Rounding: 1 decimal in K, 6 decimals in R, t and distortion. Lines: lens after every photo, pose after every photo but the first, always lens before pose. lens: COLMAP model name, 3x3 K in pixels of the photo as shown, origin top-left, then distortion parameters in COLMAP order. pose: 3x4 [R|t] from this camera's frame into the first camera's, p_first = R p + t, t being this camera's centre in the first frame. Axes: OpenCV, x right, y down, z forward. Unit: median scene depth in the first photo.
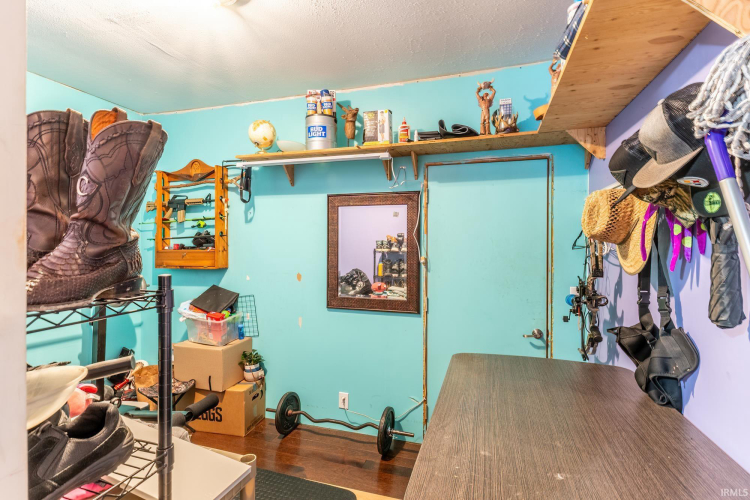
lens RADIAL K [[360.2, 0, 376.0], [0, 360.2, 247.6], [0, 0, 1]] dist [0.006900, 0.000521]
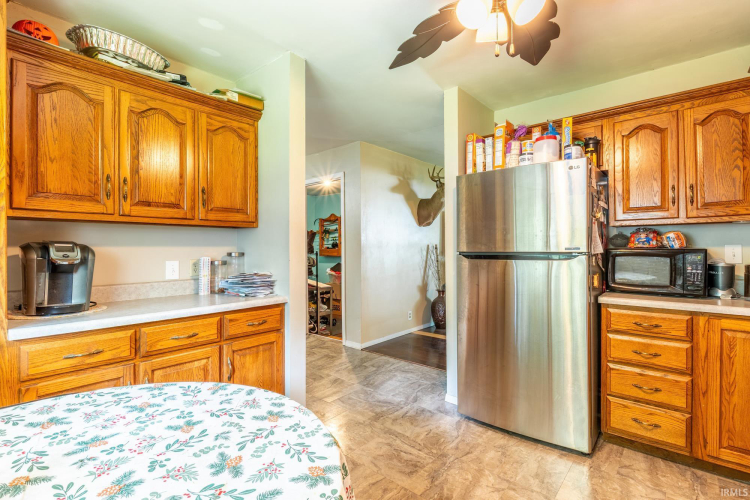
lens RADIAL K [[360.2, 0, 374.6], [0, 360.2, 245.2], [0, 0, 1]] dist [0.006900, 0.000521]
pose [[0.914648, -0.008760, -0.404157, 0.818315], [0.007318, 0.999960, -0.005113, -0.005698], [0.404186, 0.001719, 0.914675, -1.237179]]
